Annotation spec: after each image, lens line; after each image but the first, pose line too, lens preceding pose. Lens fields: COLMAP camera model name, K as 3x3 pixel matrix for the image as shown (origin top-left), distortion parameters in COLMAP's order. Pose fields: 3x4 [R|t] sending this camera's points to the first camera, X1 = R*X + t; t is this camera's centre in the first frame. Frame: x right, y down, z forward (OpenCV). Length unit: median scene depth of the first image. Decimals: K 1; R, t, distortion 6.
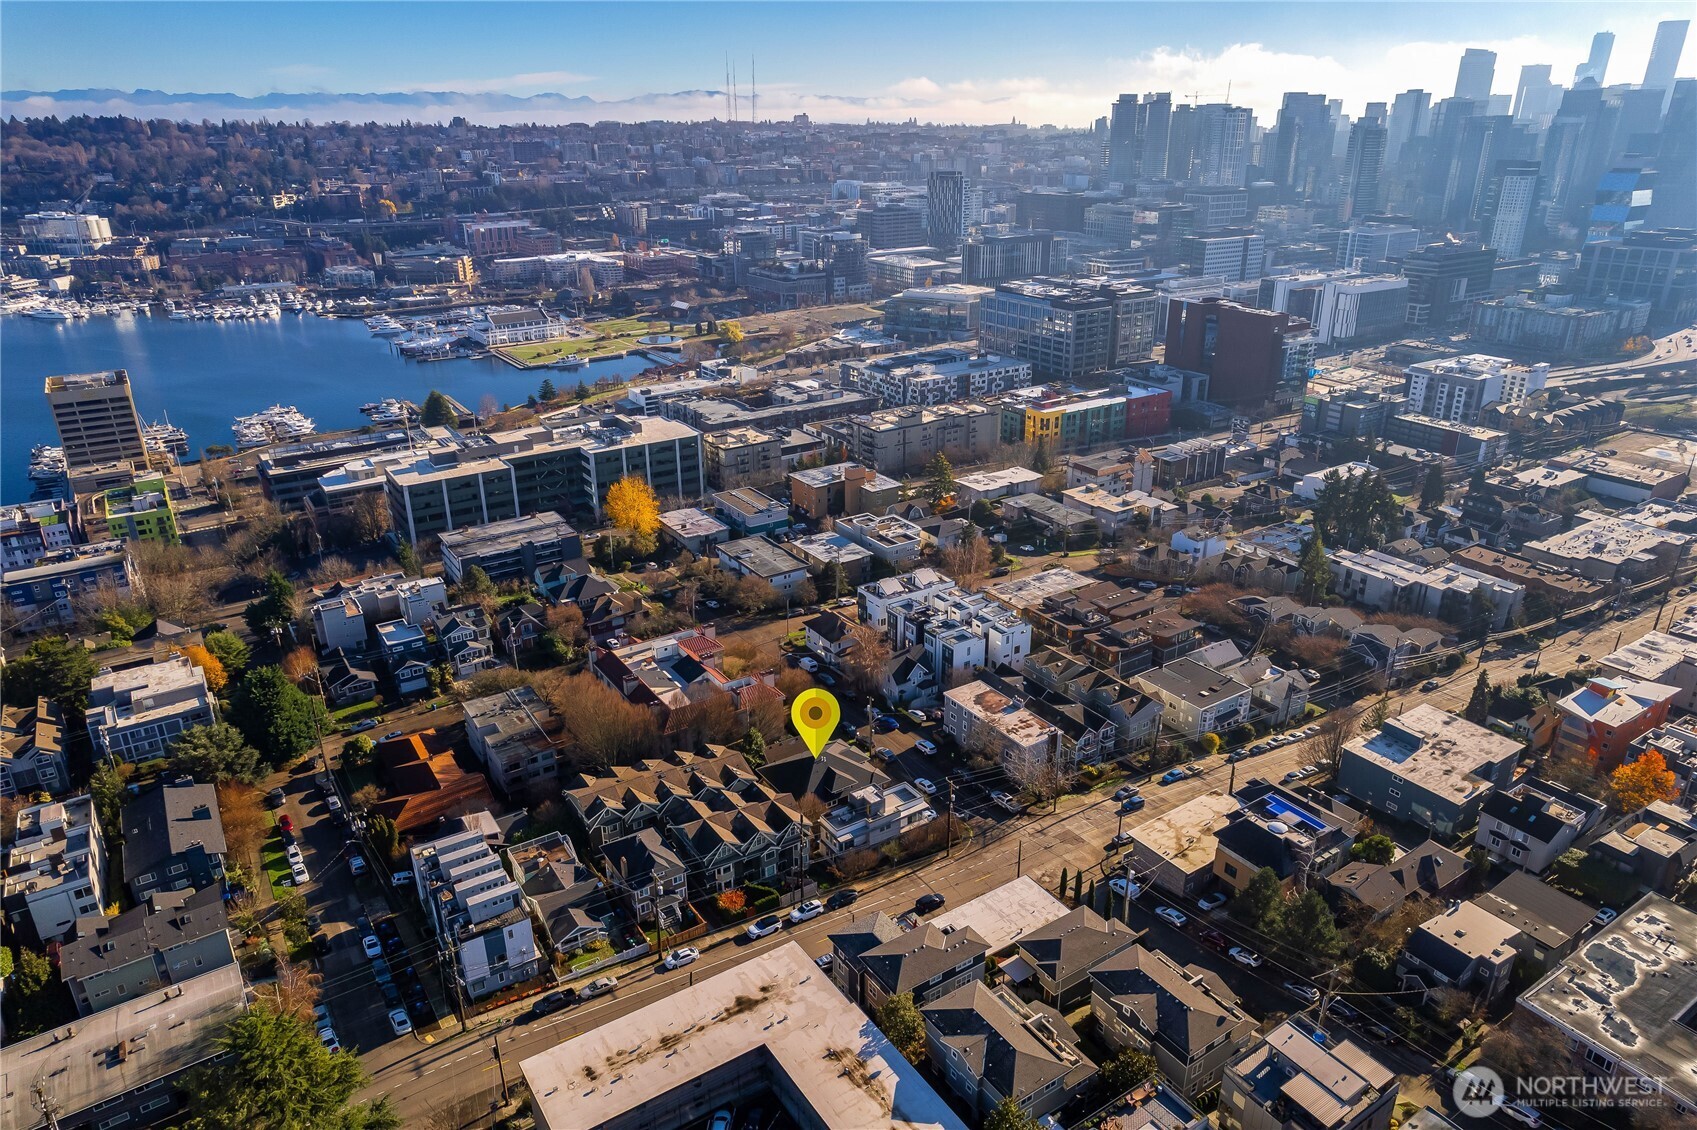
lens RADIAL K [[1084.1, 0, 846.1], [0, 1084.1, 570.0], [0, 0, 1]] dist [-0.042401, 0.041627]
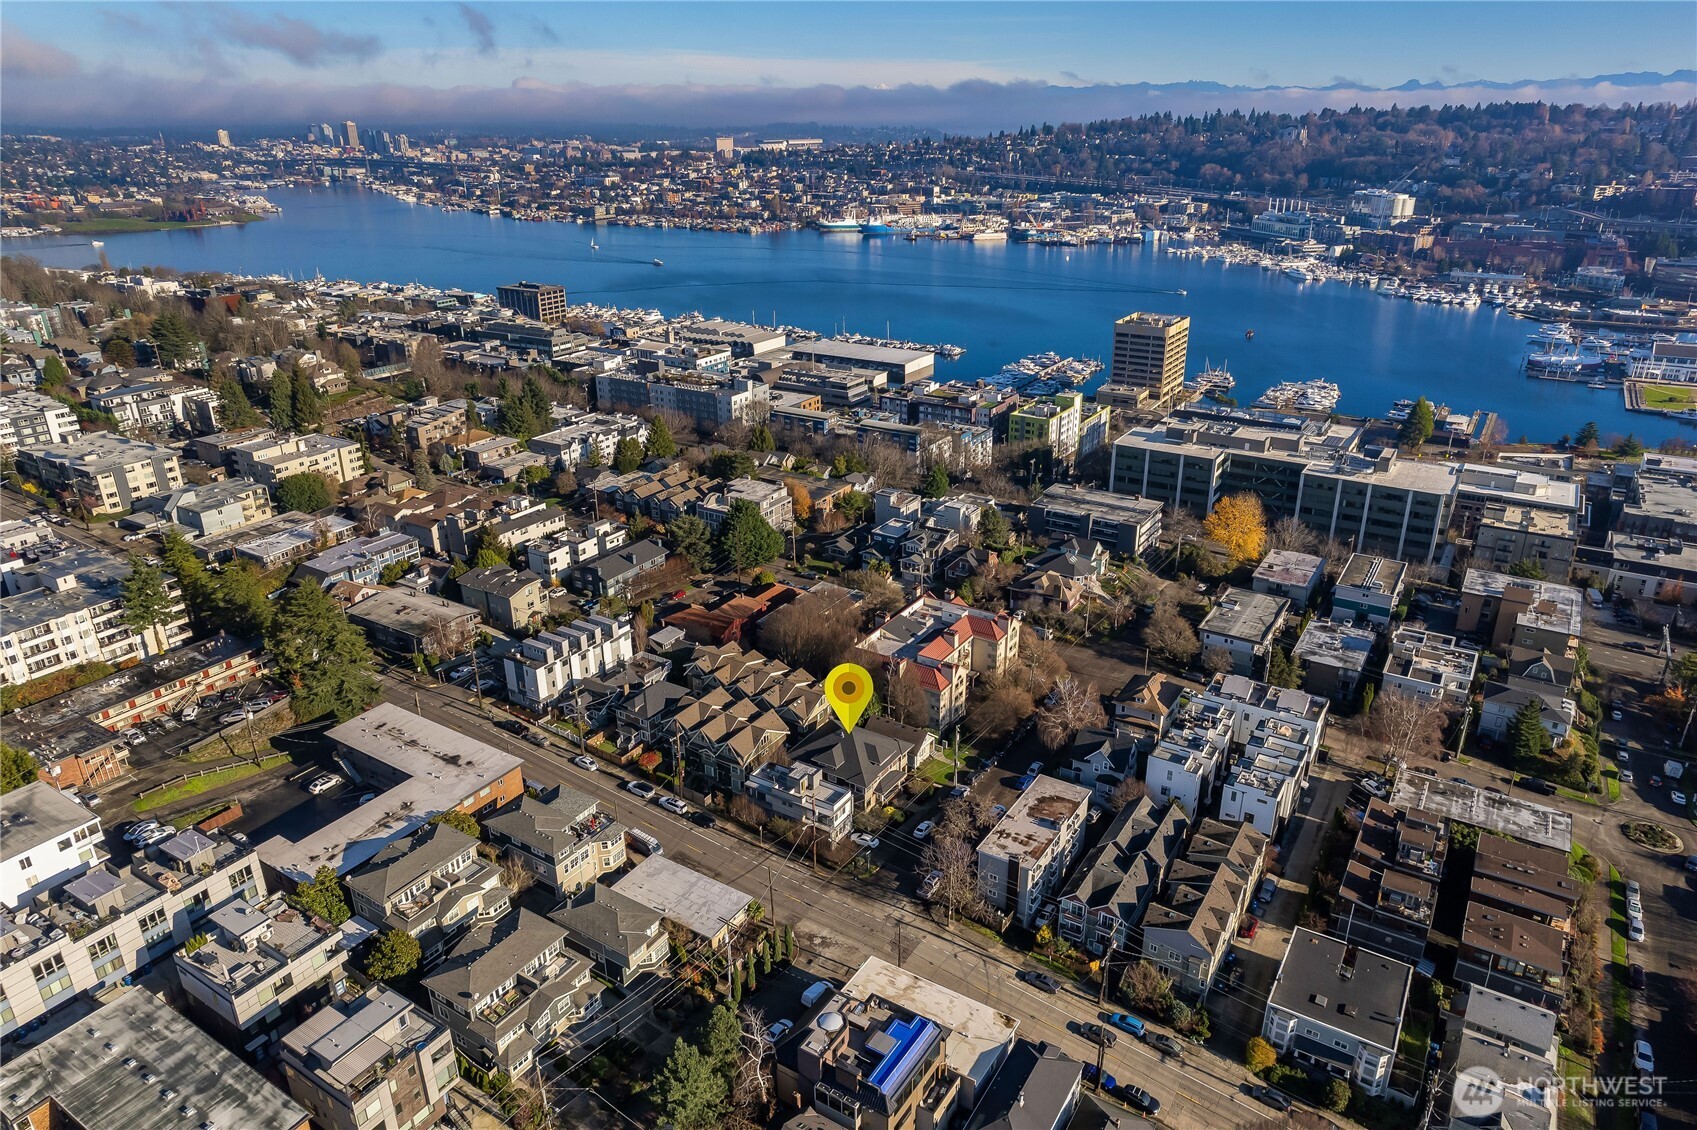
lens RADIAL K [[1084.1, 0, 853.7], [0, 1084.1, 569.9], [0, 0, 1]] dist [-0.042401, 0.041627]
pose [[0.412387, 0.358266, -0.837605, 0.397583], [-0.348133, 0.911620, 0.218524, -0.098789], [0.841867, 0.201481, 0.500664, 0.235790]]
